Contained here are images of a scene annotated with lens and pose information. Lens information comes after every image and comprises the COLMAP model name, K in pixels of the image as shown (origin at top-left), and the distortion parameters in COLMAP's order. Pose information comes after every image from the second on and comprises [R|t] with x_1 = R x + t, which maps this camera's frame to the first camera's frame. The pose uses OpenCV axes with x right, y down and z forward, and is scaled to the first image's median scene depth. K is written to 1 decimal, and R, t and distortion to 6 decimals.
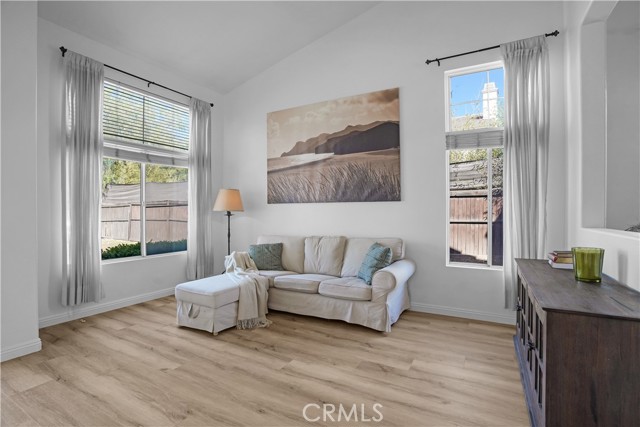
lens RADIAL K [[292.9, 0, 306.9], [0, 292.9, 212.9], [0, 0, 1]] dist [-0.013442, 0.000381]
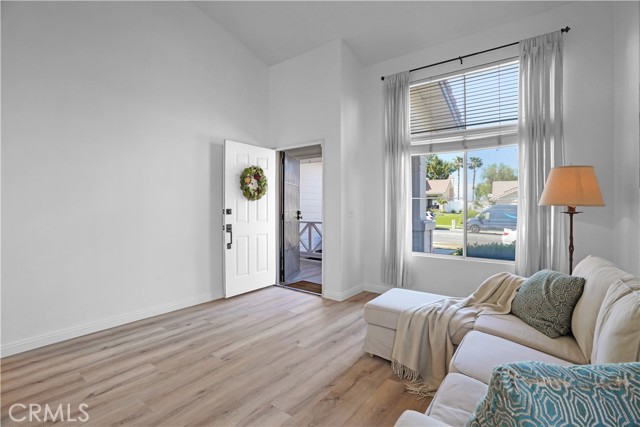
lens RADIAL K [[304.2, 0, 321.0], [0, 304.2, 208.4], [0, 0, 1]] dist [-0.030134, 0.001543]
pose [[-0.085756, 0.008607, -0.996279, 0.483135], [-0.003510, 0.999954, 0.008940, -0.006570], [0.996310, 0.004263, -0.085722, 0.816717]]
